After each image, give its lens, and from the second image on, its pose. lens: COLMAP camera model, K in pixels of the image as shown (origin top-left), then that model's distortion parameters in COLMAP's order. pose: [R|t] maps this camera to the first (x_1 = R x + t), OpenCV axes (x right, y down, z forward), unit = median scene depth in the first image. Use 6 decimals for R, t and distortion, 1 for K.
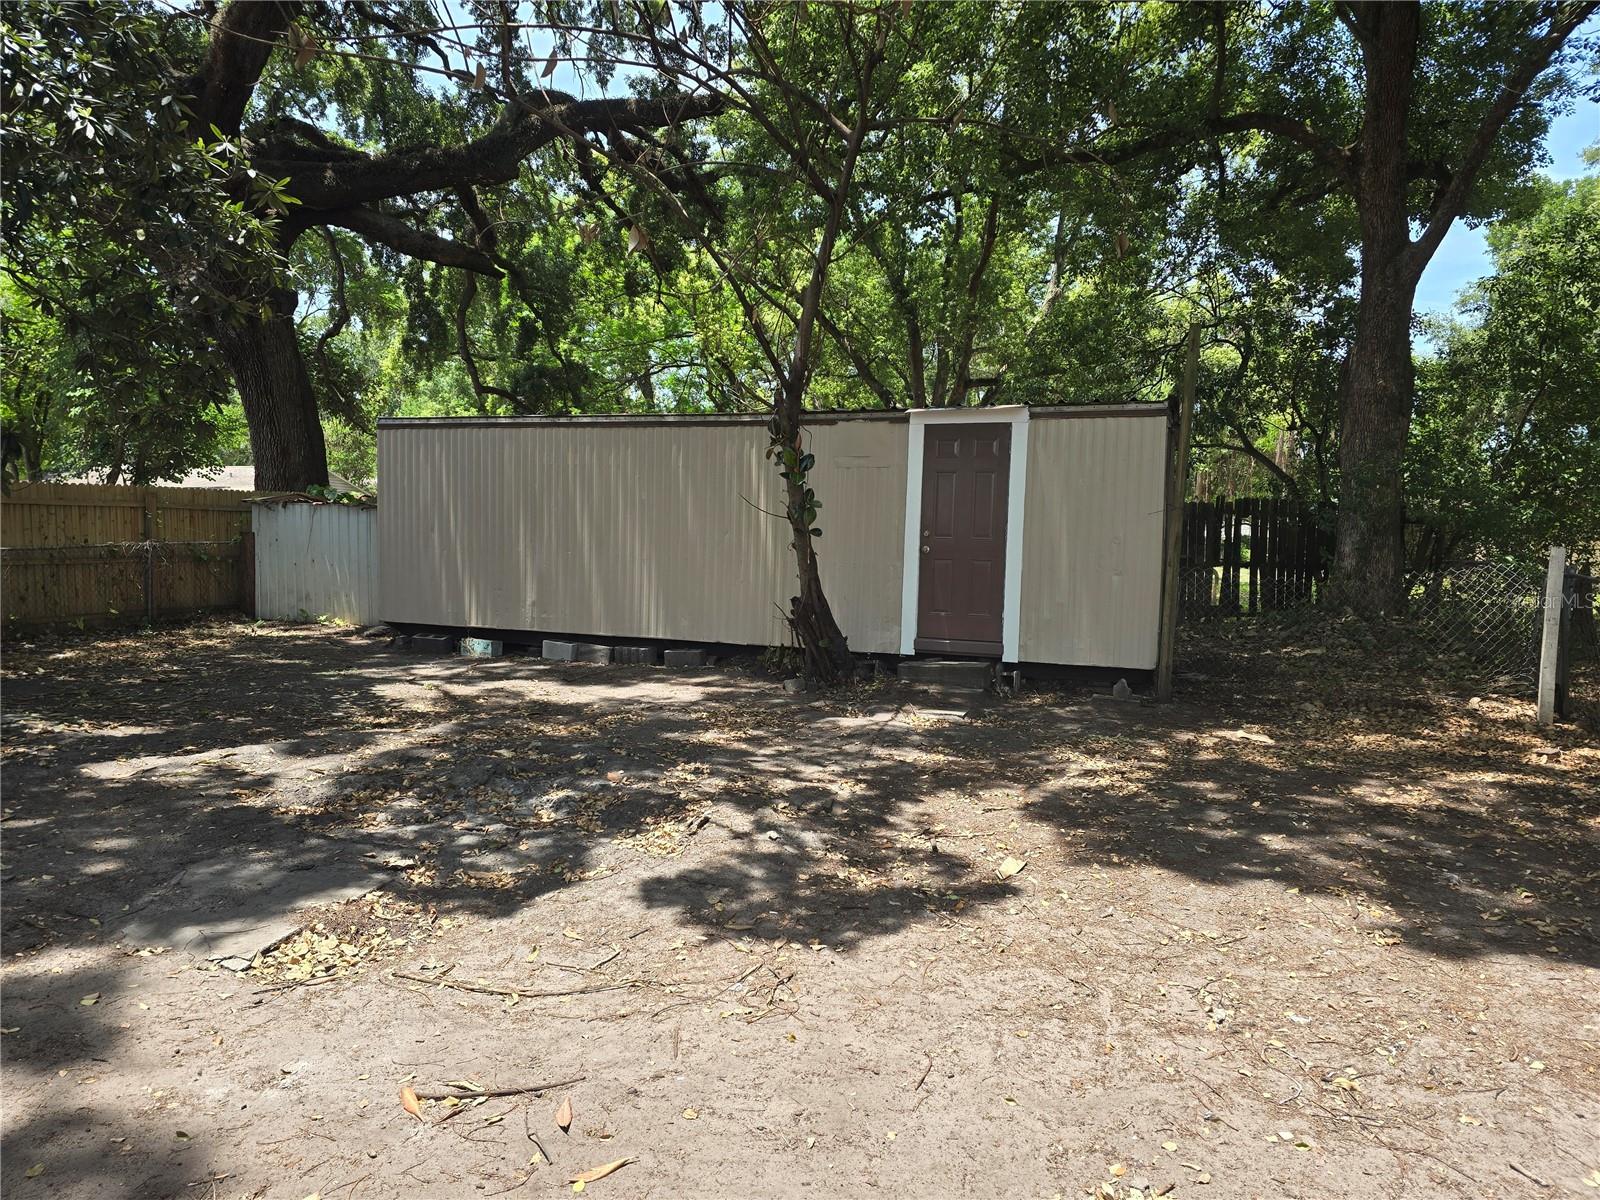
lens RADIAL K [[1069.2, 0, 800.8], [0, 1069.2, 591.5], [0, 0, 1]] dist [0.108478, -0.137093]
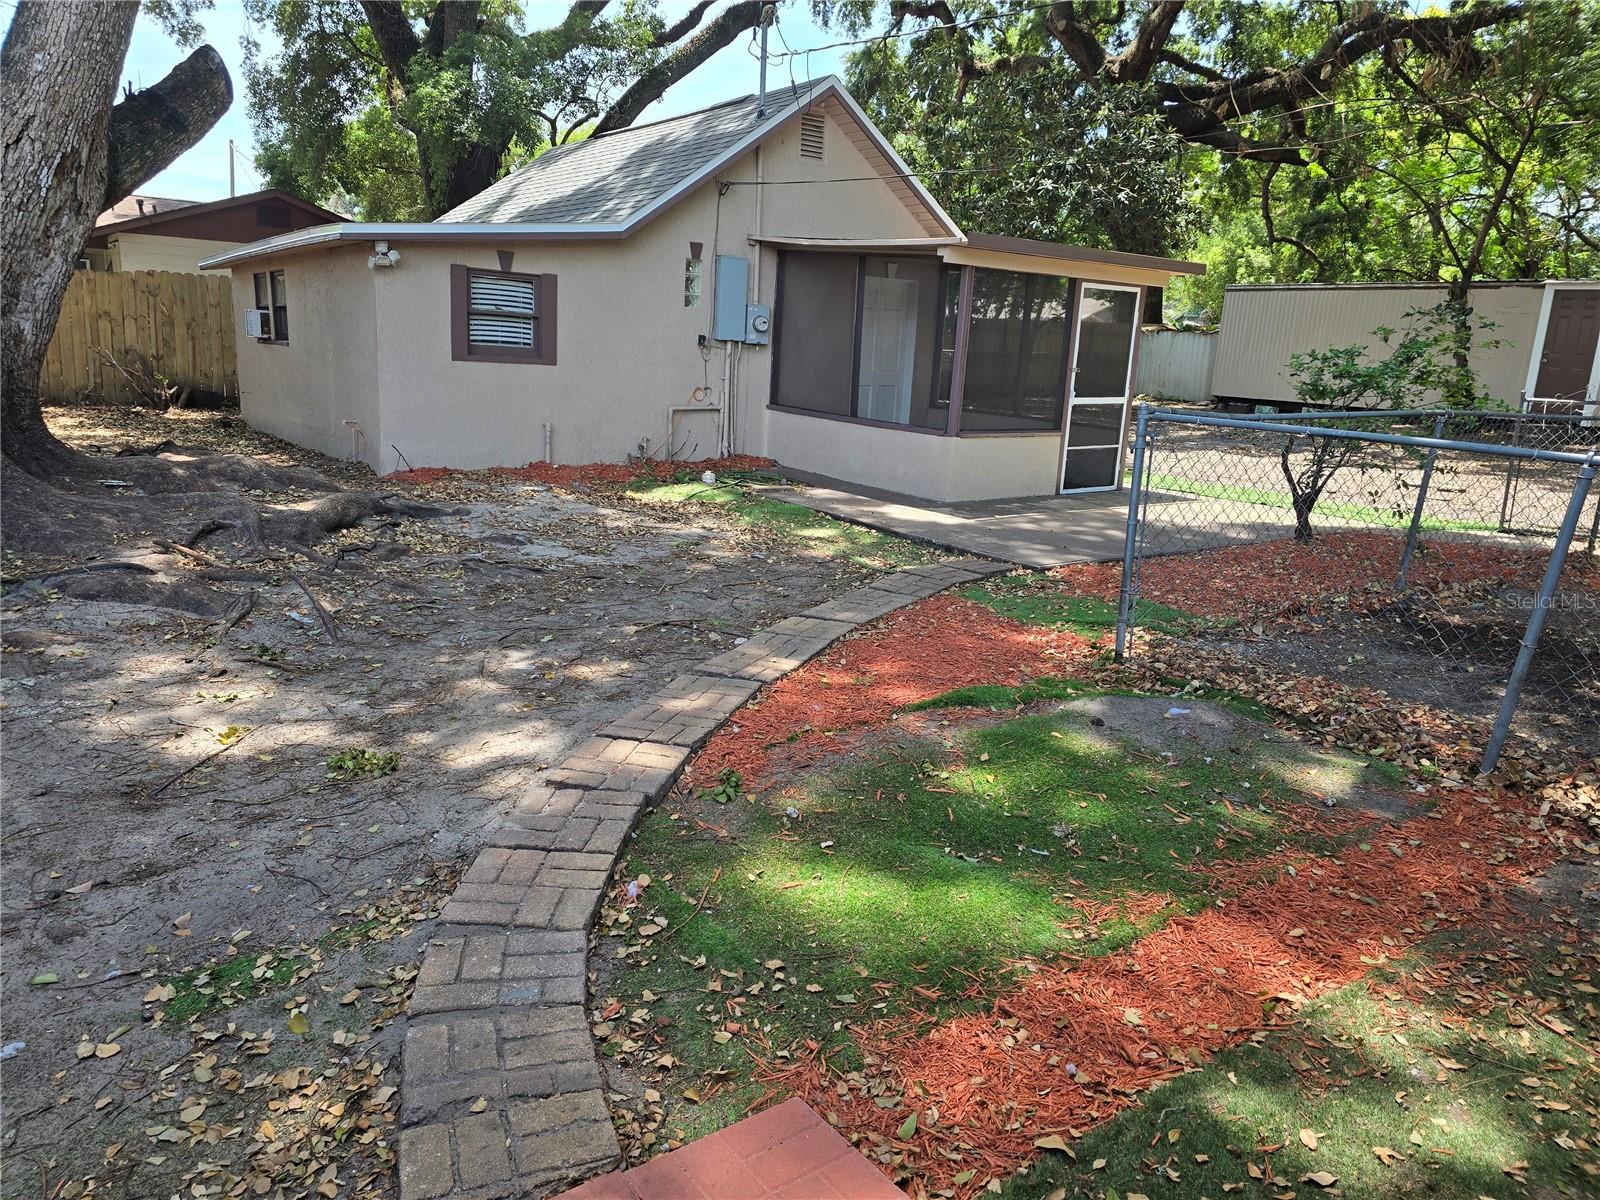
lens RADIAL K [[1069.2, 0, 800.8], [0, 1069.2, 591.5], [0, 0, 1]] dist [0.108478, -0.137093]
pose [[0.791763, 0.166311, -0.587752, 0.263159], [-0.076864, 0.981699, 0.174240, 0.106235], [0.605973, -0.092780, 0.790056, -1.142836]]
